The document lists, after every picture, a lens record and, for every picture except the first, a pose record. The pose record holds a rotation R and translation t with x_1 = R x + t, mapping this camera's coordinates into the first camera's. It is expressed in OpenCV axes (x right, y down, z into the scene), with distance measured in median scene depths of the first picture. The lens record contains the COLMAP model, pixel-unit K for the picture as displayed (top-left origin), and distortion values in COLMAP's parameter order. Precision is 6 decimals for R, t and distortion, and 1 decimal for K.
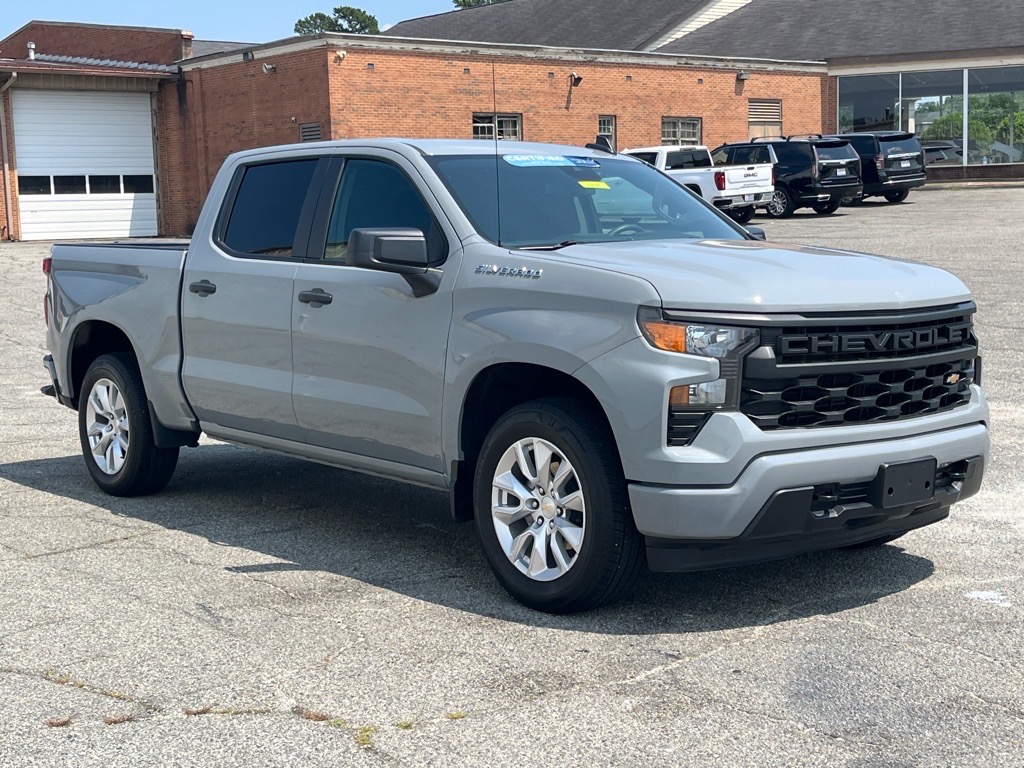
lens RADIAL K [[1474.7, 0, 512.0], [0, 1474.7, 384.0], [0, 0, 1]] dist [0.176986, -0.593853]
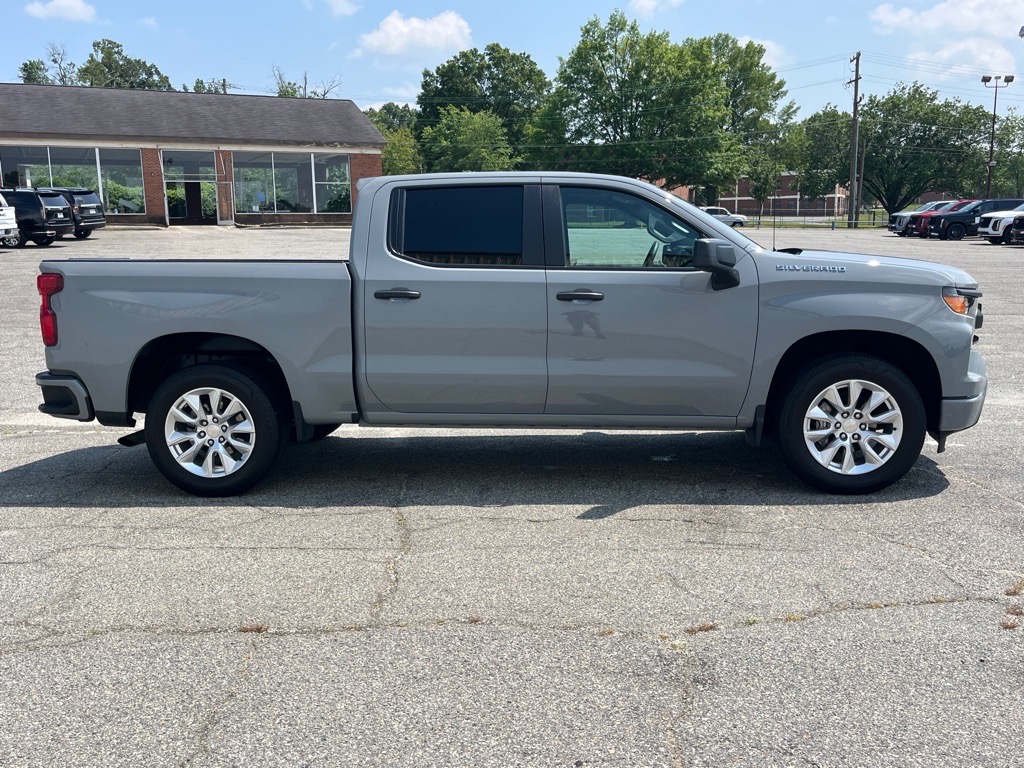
lens RADIAL K [[938.1, 0, 512.0], [0, 938.1, 384.0], [0, 0, 1]] dist [0.034445, 0.005697]
pose [[0.695554, -0.099693, 0.711524, -0.586118], [0.079943, 0.994916, 0.061250, -0.029282], [-0.714013, 0.014279, 0.699987, 0.378404]]
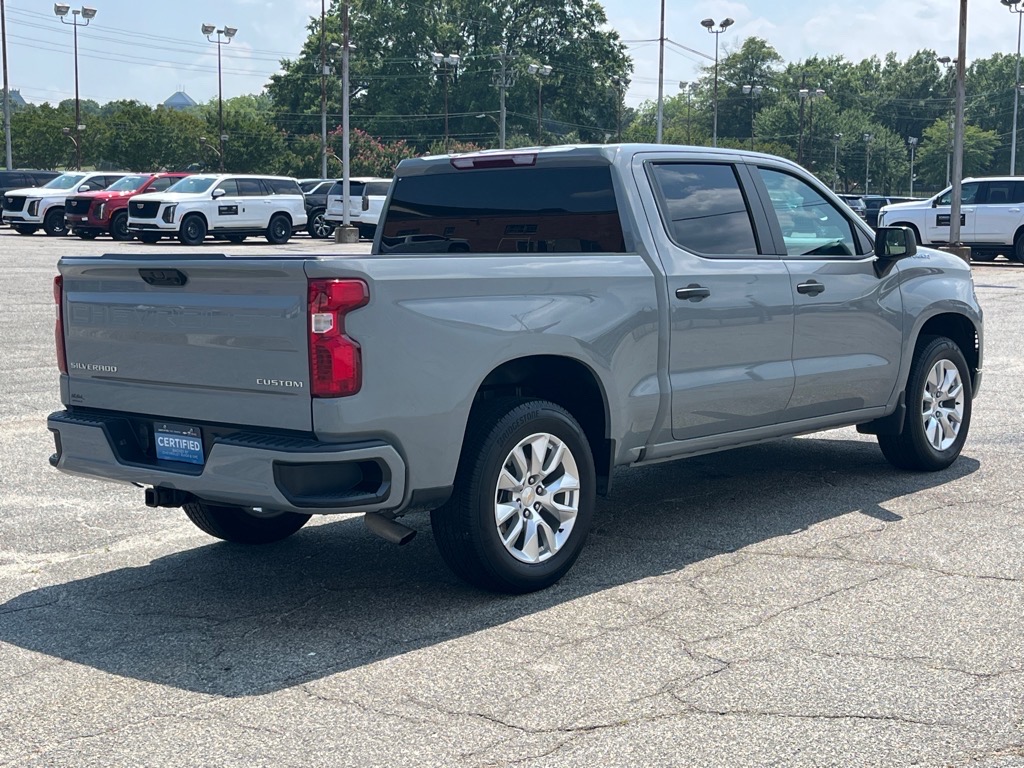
lens RADIAL K [[1504.7, 0, 512.0], [0, 1504.7, 384.0], [0, 0, 1]] dist [0.132990, -0.580843]
pose [[-0.146470, -0.091035, 0.985017, -0.989873], [0.114016, 0.987567, 0.108224, -0.108767], [-0.982622, 0.128159, -0.134270, 1.095515]]
